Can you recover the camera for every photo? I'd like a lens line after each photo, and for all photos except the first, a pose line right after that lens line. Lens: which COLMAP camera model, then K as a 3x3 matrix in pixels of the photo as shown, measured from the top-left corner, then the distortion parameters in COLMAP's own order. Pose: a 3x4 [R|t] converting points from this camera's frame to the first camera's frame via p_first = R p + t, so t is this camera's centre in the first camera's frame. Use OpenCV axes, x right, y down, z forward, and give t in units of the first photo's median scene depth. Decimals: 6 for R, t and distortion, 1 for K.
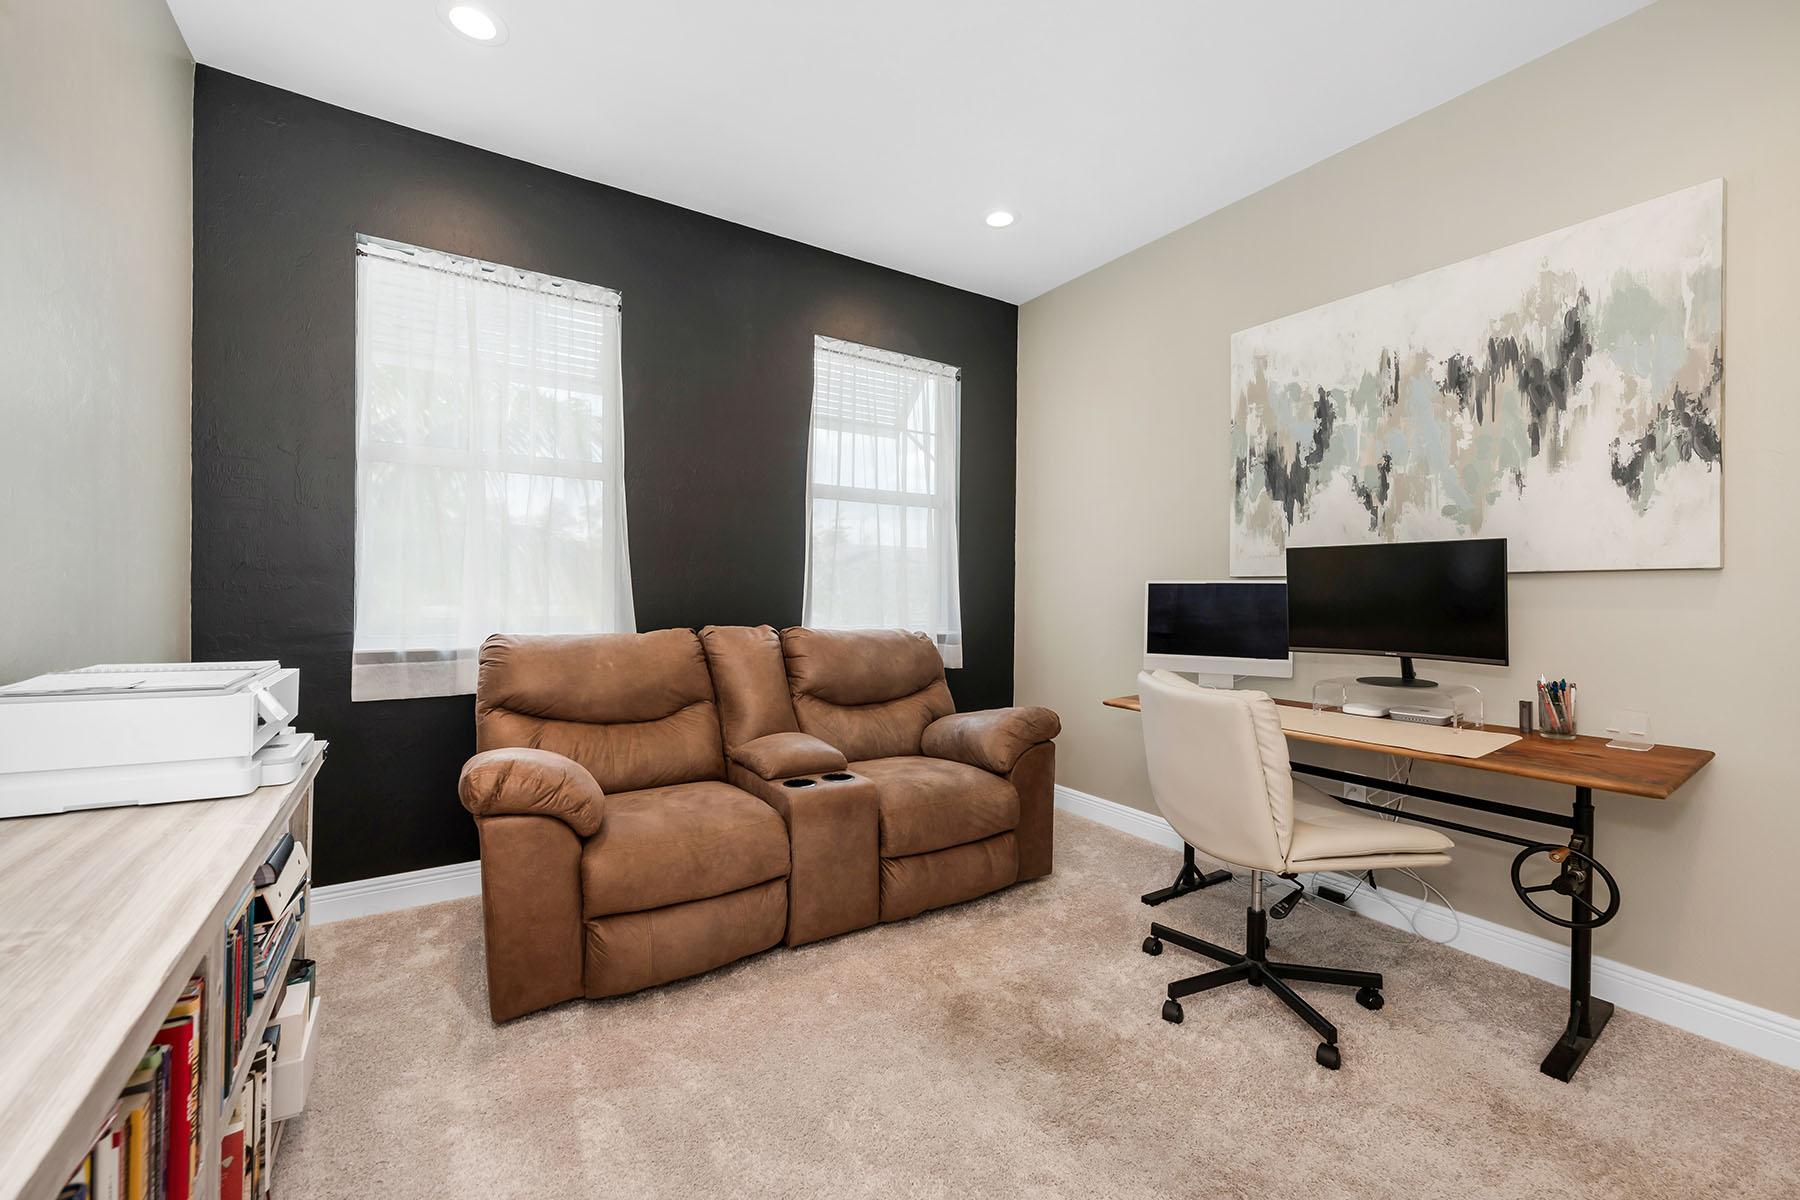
lens RADIAL K [[718.1, 0, 897.7], [0, 718.1, 589.8], [0, 0, 1]] dist [-0.000325, -0.000169]
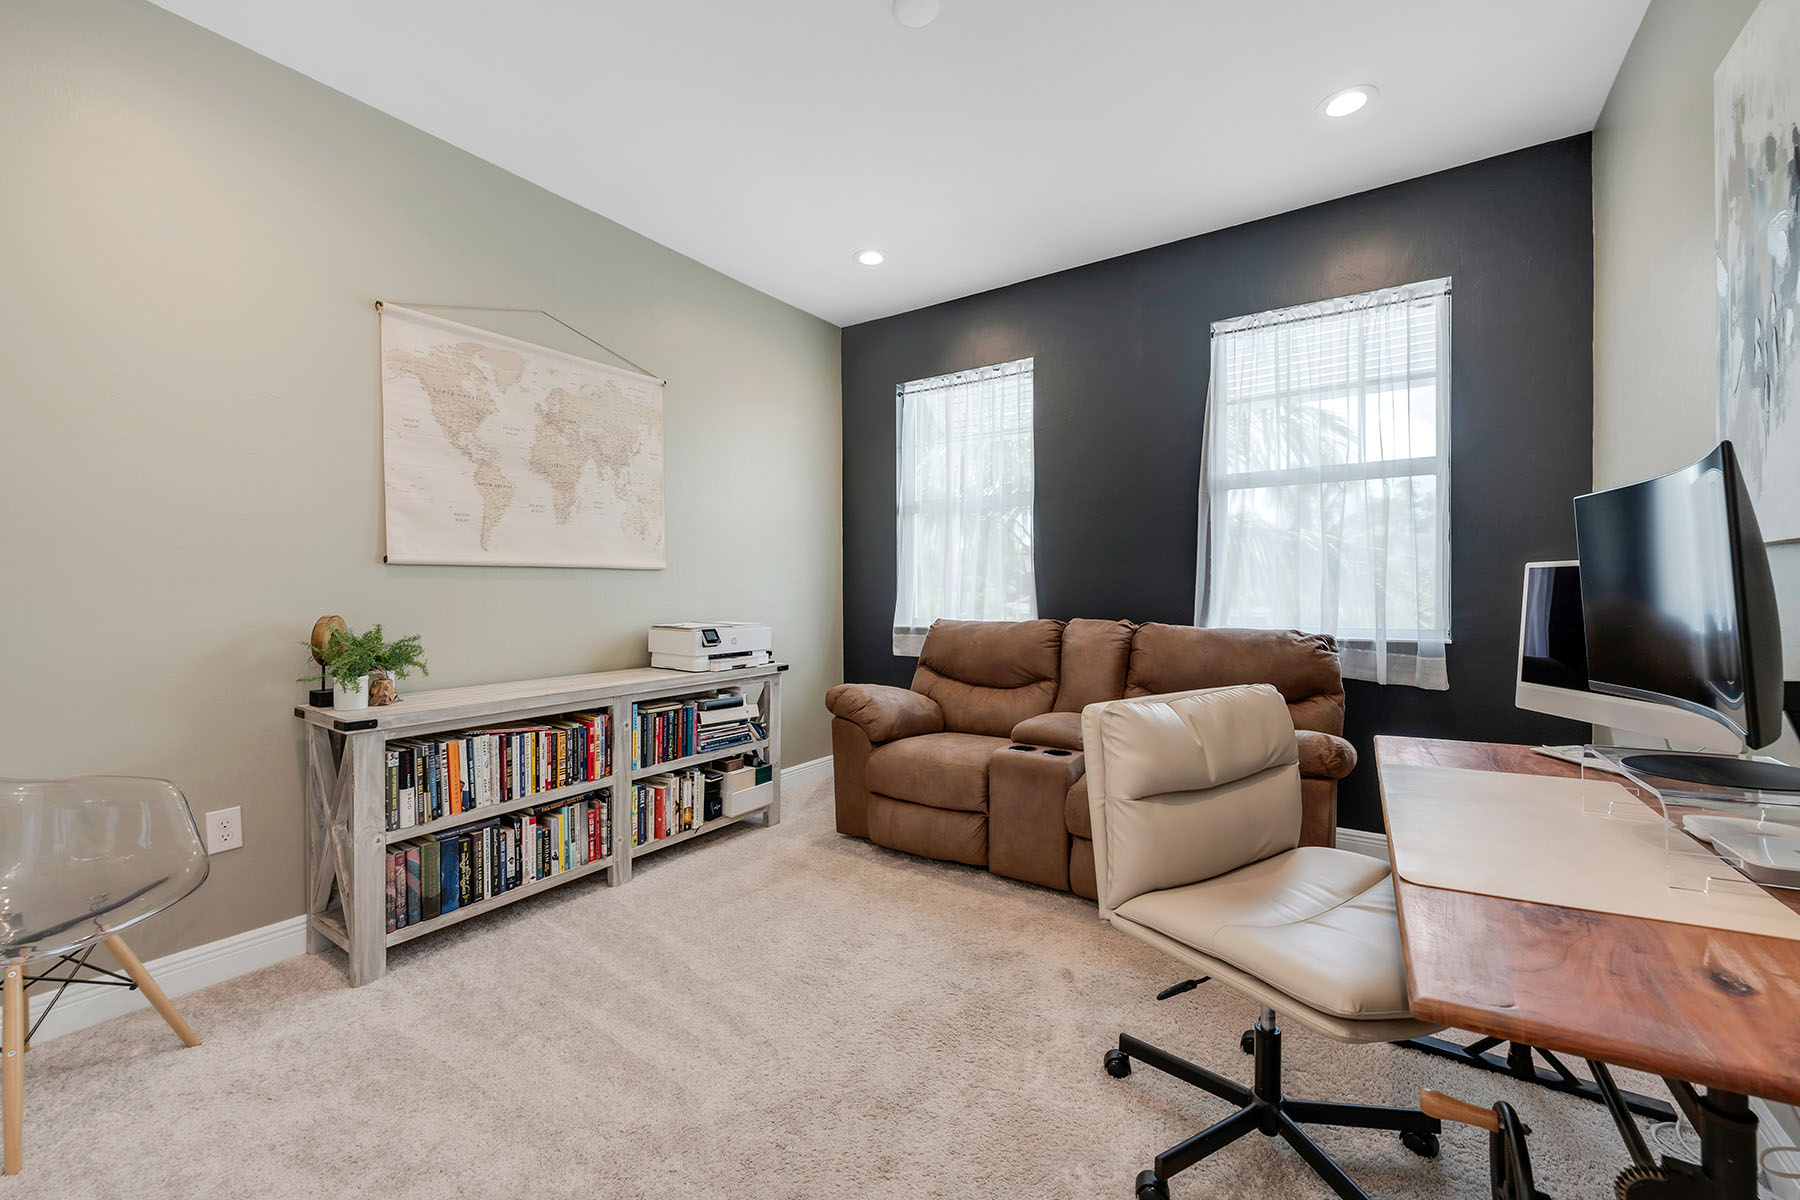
lens RADIAL K [[718.1, 0, 897.7], [0, 718.1, 589.8], [0, 0, 1]] dist [-0.000325, -0.000169]
pose [[0.399869, -0.011117, -0.916505, 0.811911], [0.005513, 0.999938, -0.009724, 0.014453], [0.916556, -0.001164, 0.399905, 0.307710]]
